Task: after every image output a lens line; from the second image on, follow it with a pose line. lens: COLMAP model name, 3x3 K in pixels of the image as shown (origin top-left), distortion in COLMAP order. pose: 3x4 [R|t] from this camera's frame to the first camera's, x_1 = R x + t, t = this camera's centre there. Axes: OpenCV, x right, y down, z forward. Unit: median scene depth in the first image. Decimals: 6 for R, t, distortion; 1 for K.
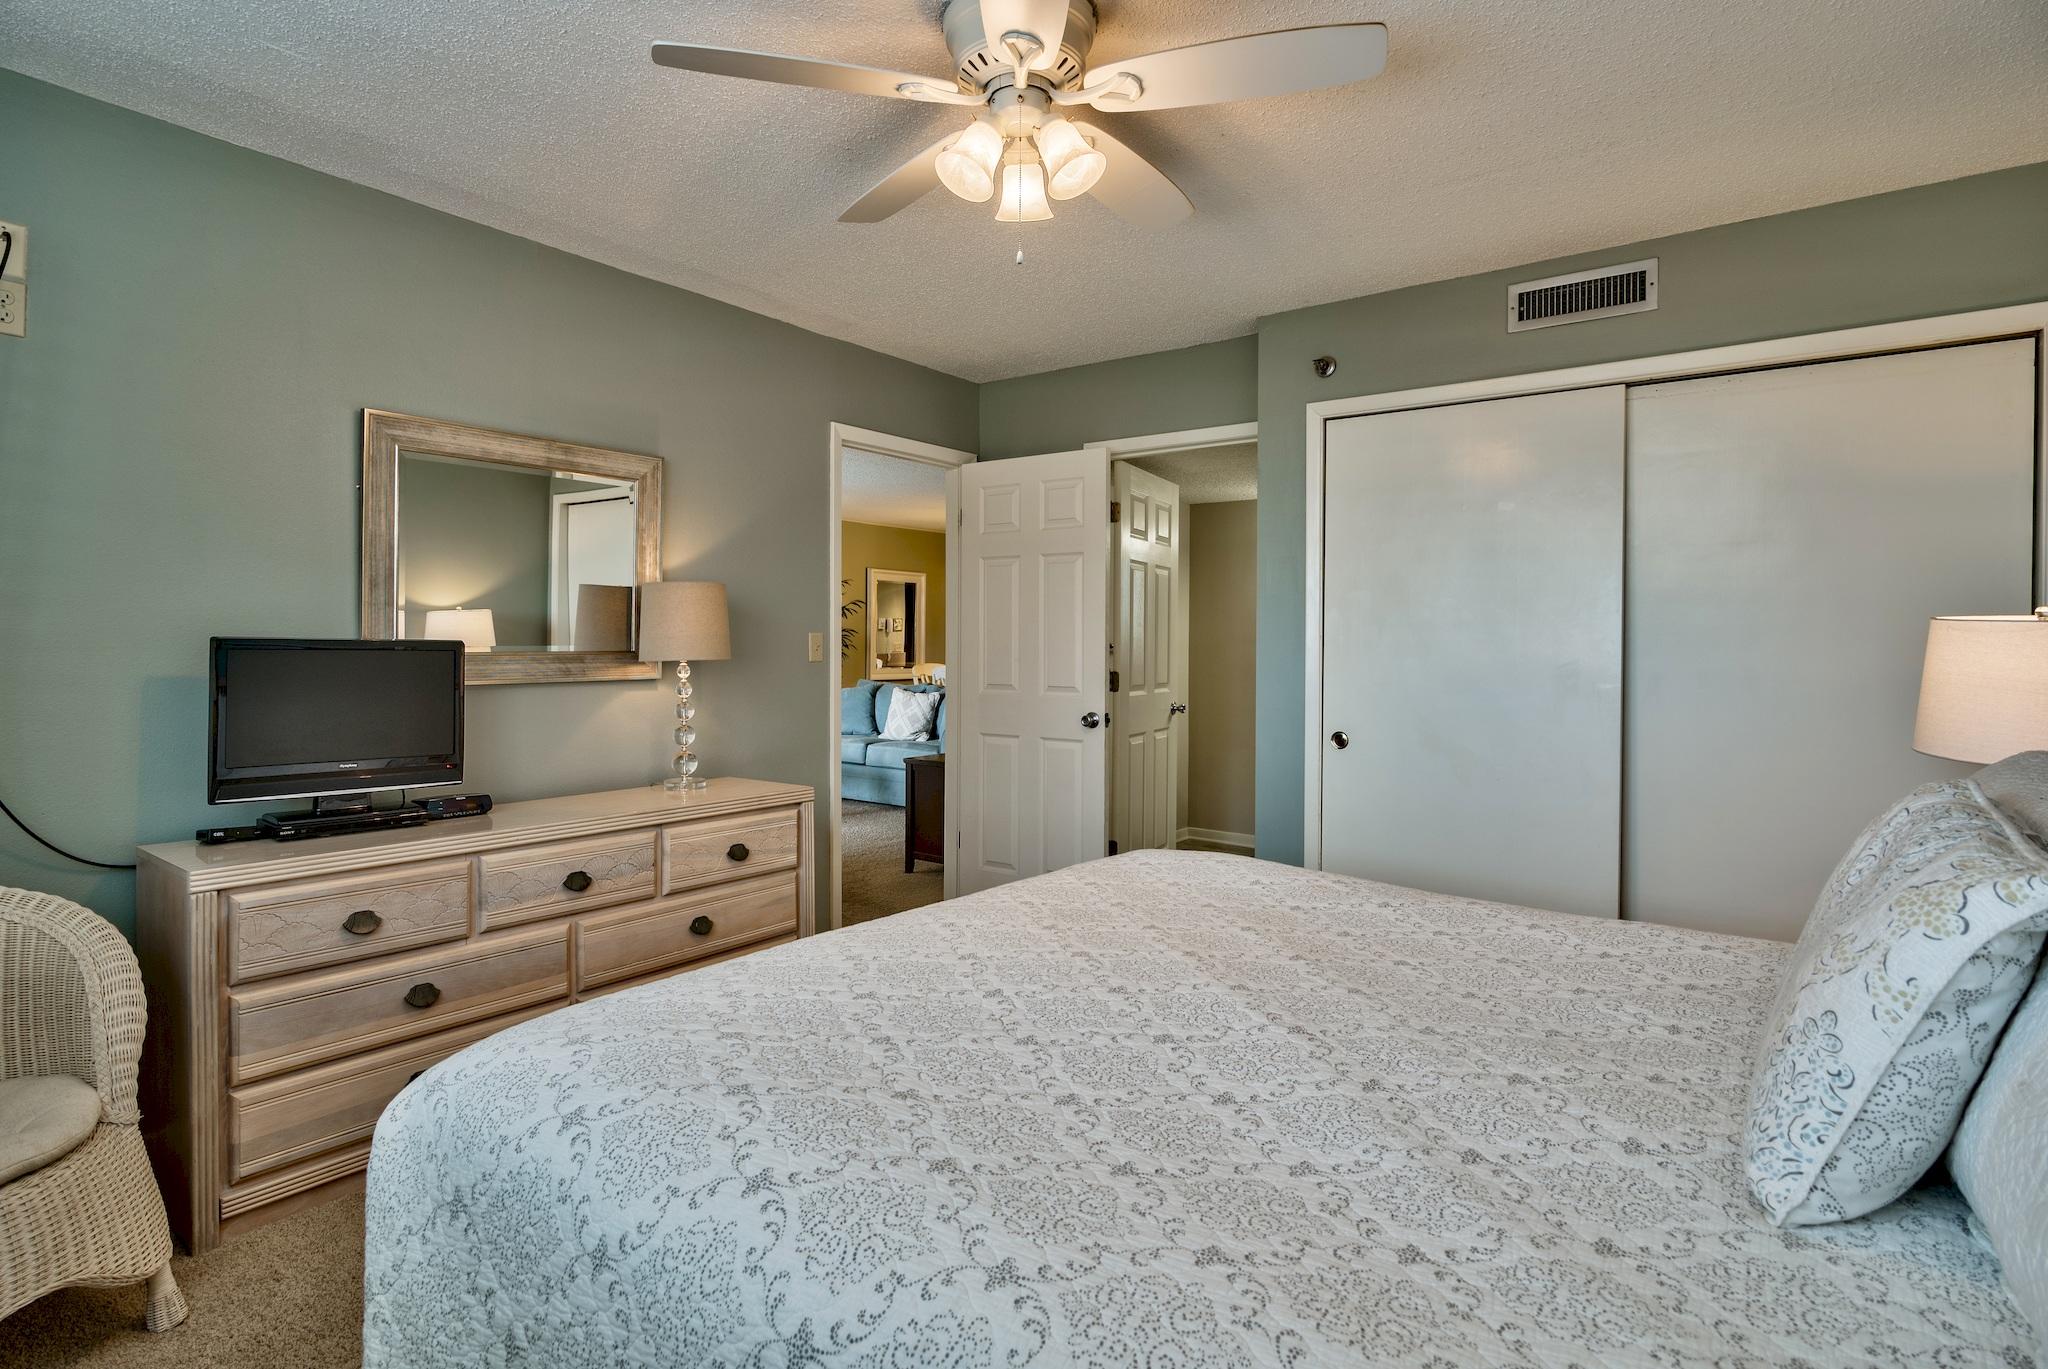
lens RADIAL K [[1029.5, 0, 1031.6], [0, 1029.5, 657.7], [0, 0, 1]] dist [-0.001721, -0.001084]
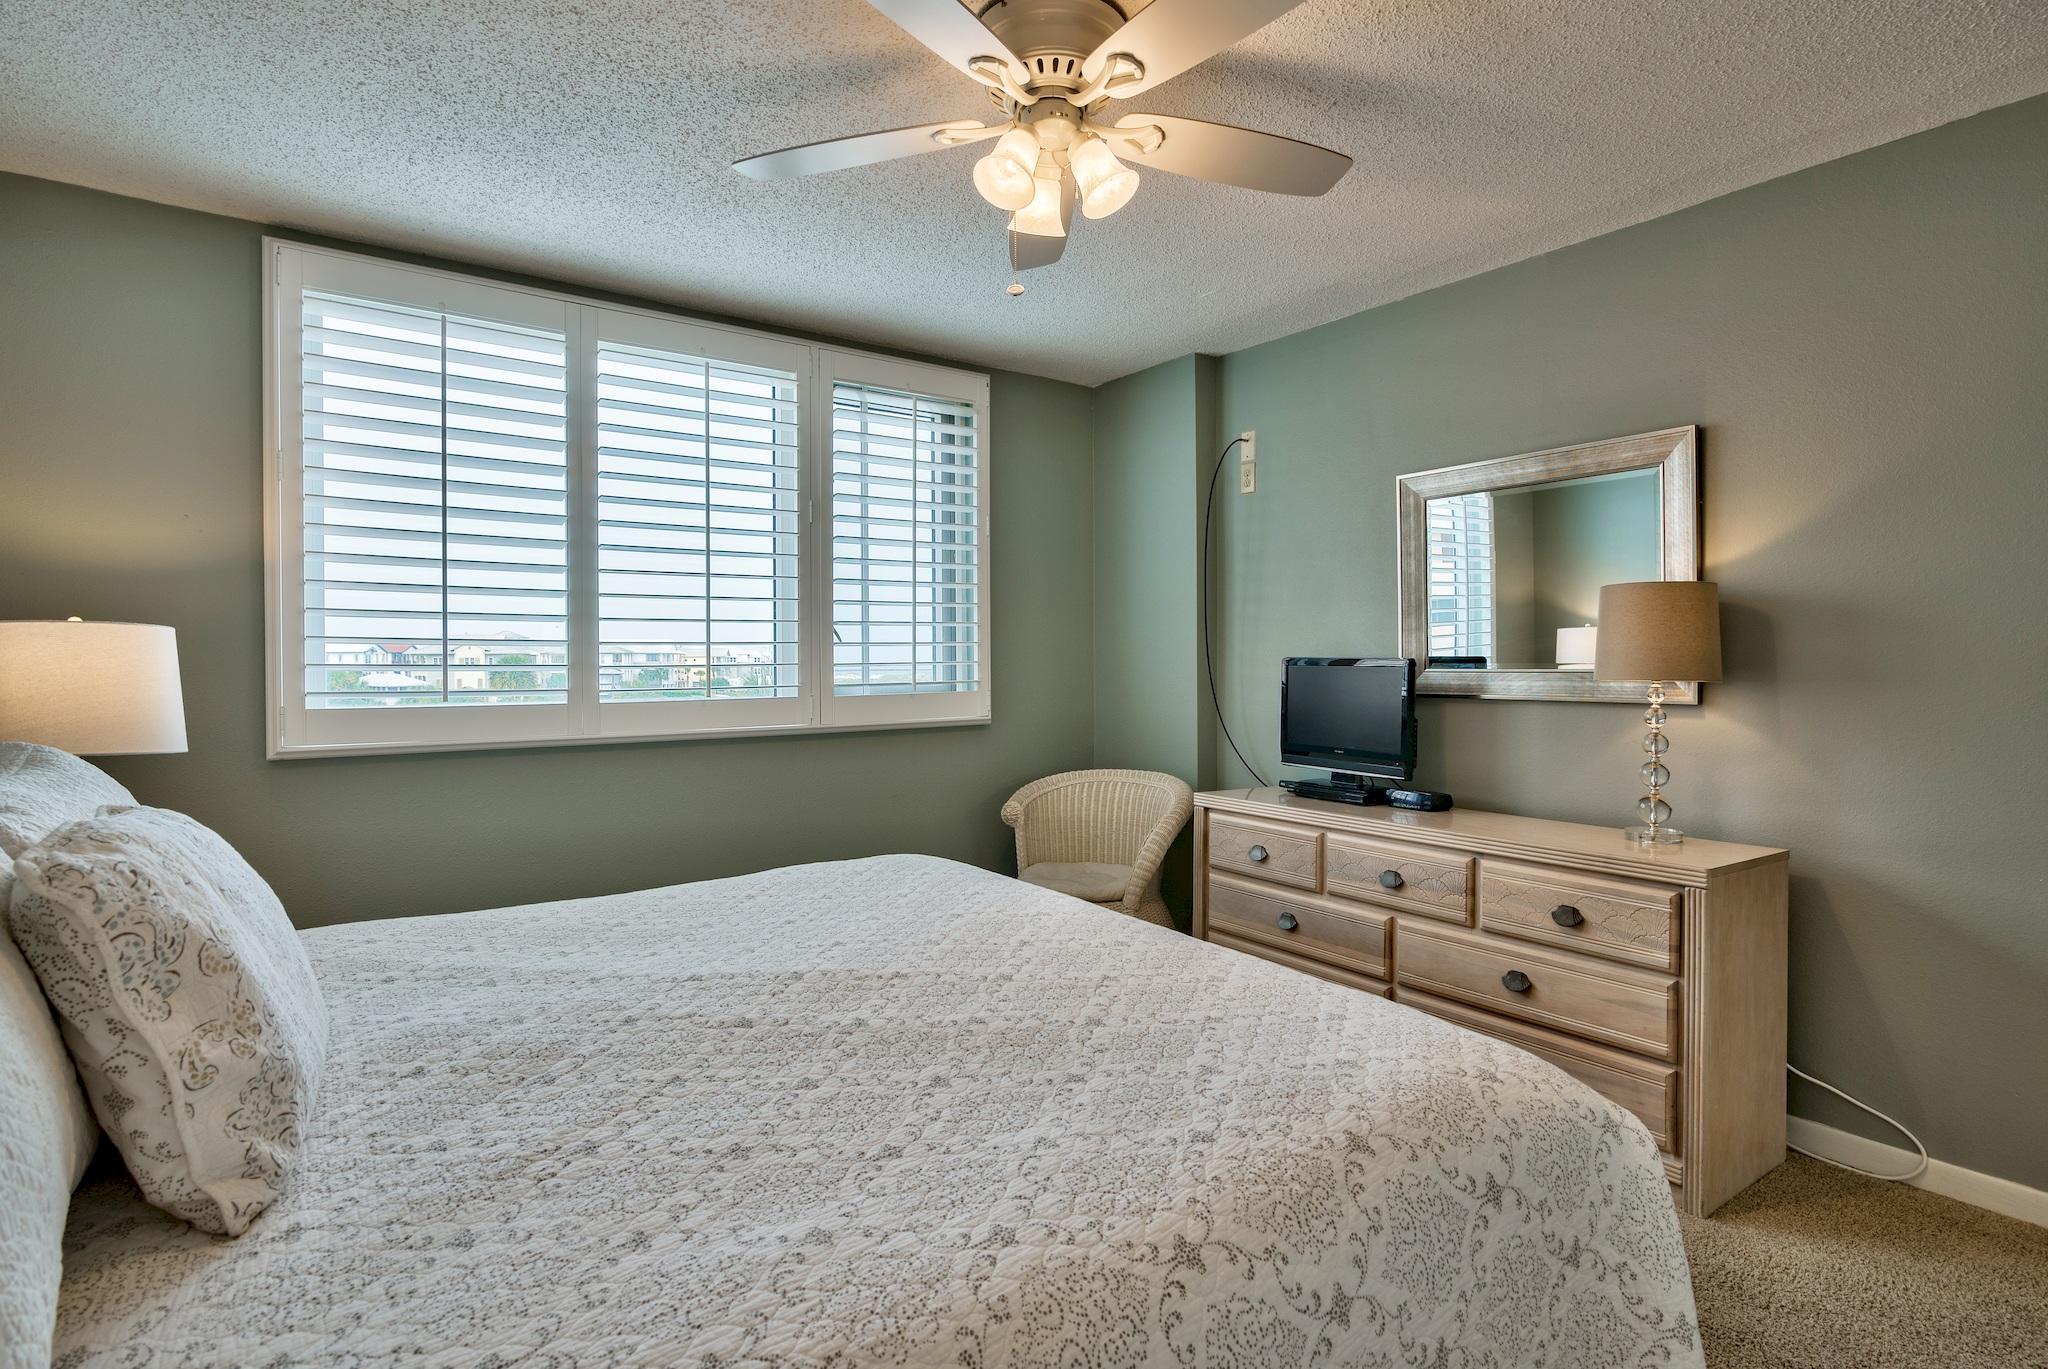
lens RADIAL K [[1029.5, 0, 1031.6], [0, 1029.5, 657.7], [0, 0, 1]] dist [-0.001721, -0.001084]
pose [[-0.306560, -0.008289, -0.951815, 0.677384], [-0.012196, 0.999914, -0.004780, -0.008043], [0.951773, 0.010143, -0.306635, 0.912621]]
